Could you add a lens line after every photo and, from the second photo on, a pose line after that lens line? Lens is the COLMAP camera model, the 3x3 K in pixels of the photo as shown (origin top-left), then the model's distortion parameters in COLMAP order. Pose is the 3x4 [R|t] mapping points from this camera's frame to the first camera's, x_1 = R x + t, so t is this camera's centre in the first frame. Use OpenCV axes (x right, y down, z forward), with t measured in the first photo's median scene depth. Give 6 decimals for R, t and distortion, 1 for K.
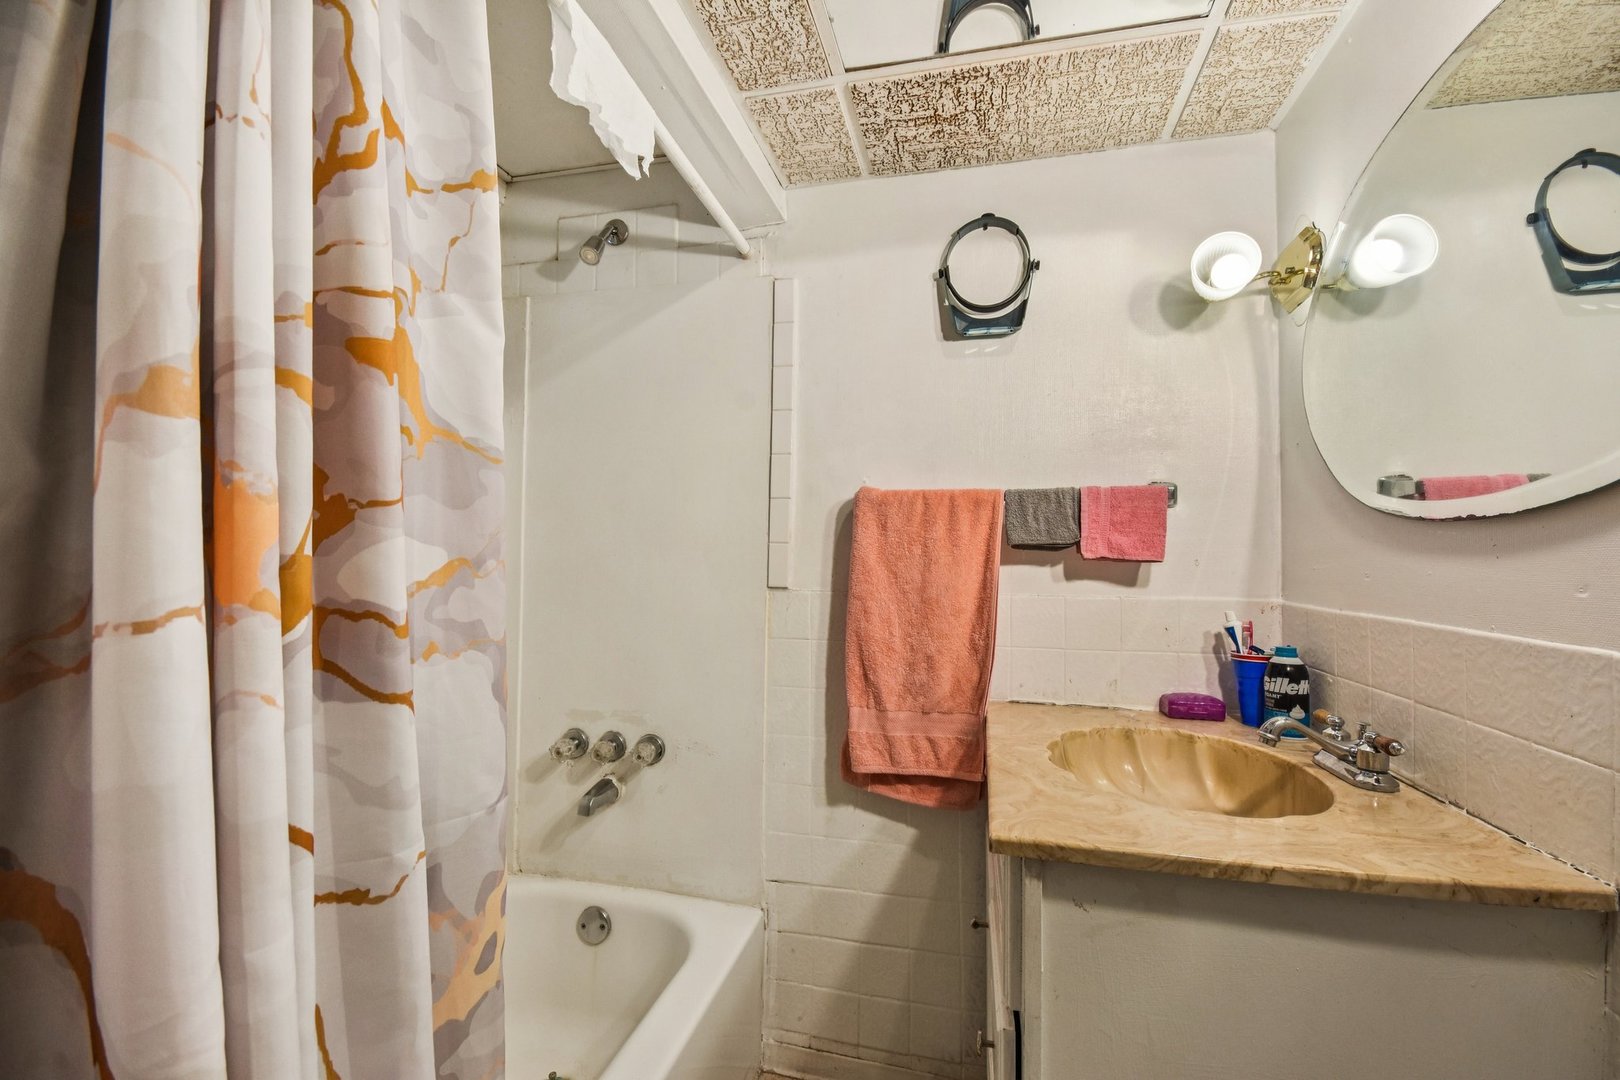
lens RADIAL K [[720.8, 0, 810.4], [0, 720.8, 536.5], [0, 0, 1]] dist [-0.000811, -0.002027]
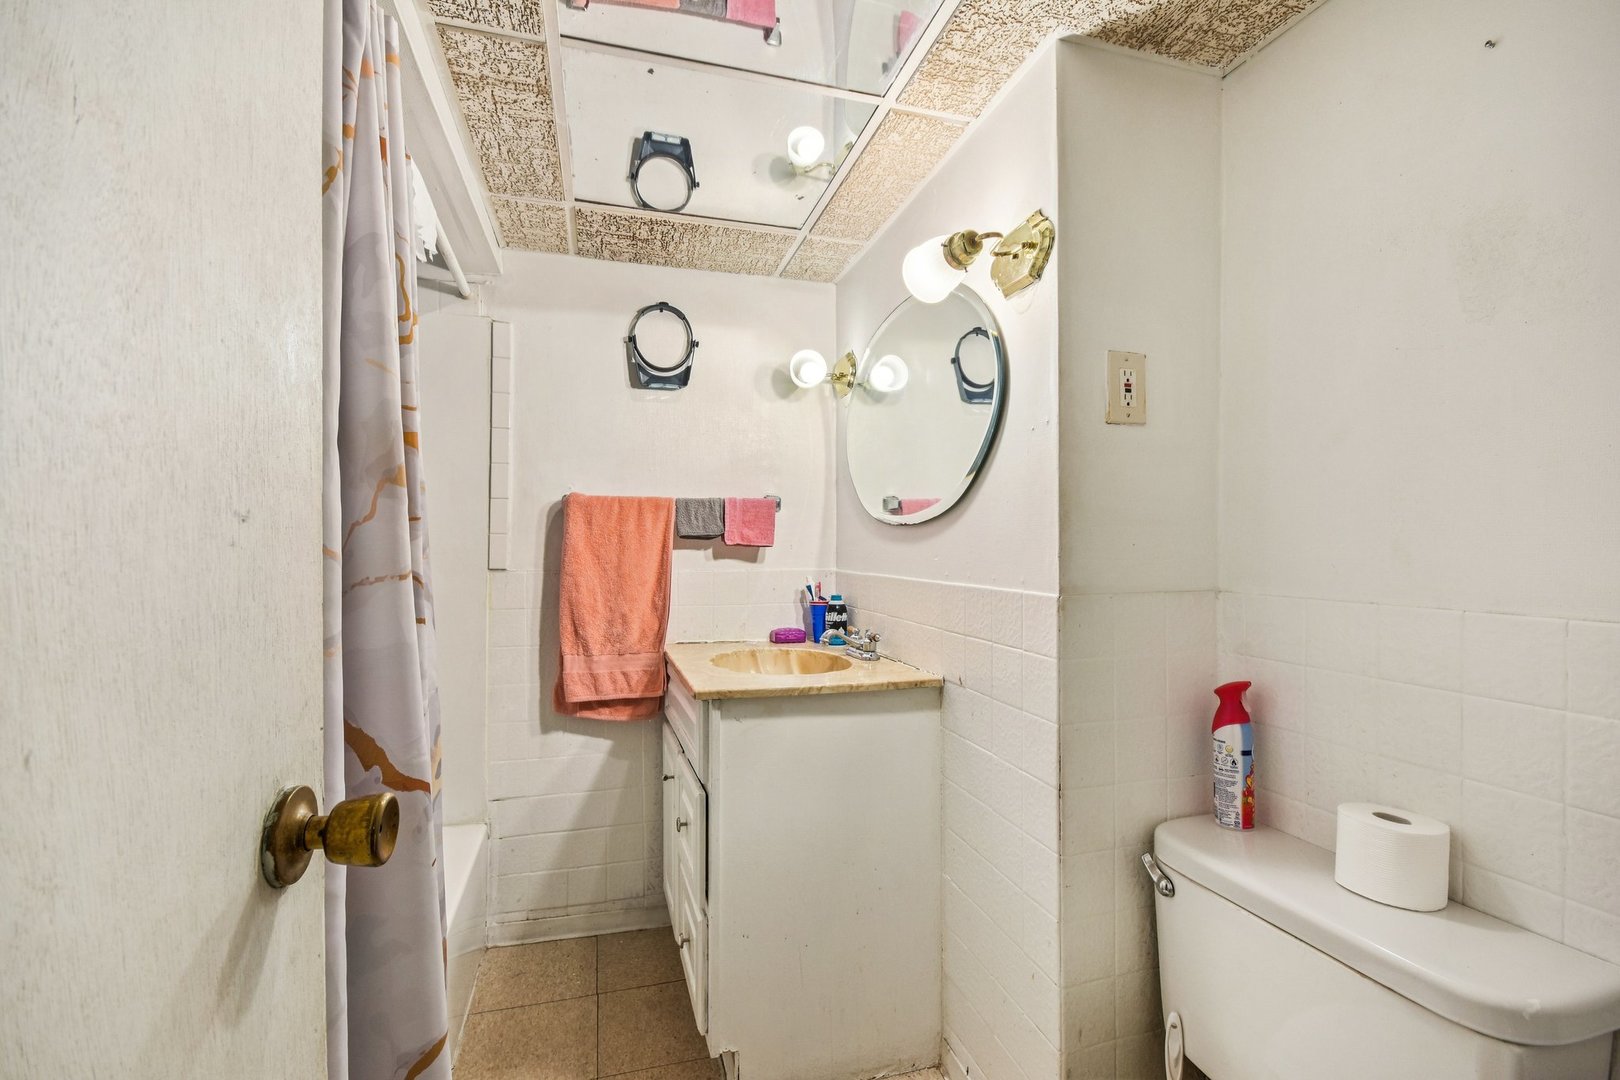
lens RADIAL K [[720.8, 0, 809.0], [0, 720.8, 541.7], [0, 0, 1]] dist [-0.000811, -0.002027]
pose [[0.869436, -0.002929, 0.494037, -0.220131], [-0.009126, 0.999717, 0.021987, -0.011093], [-0.493961, -0.023625, 0.869163, -0.409487]]
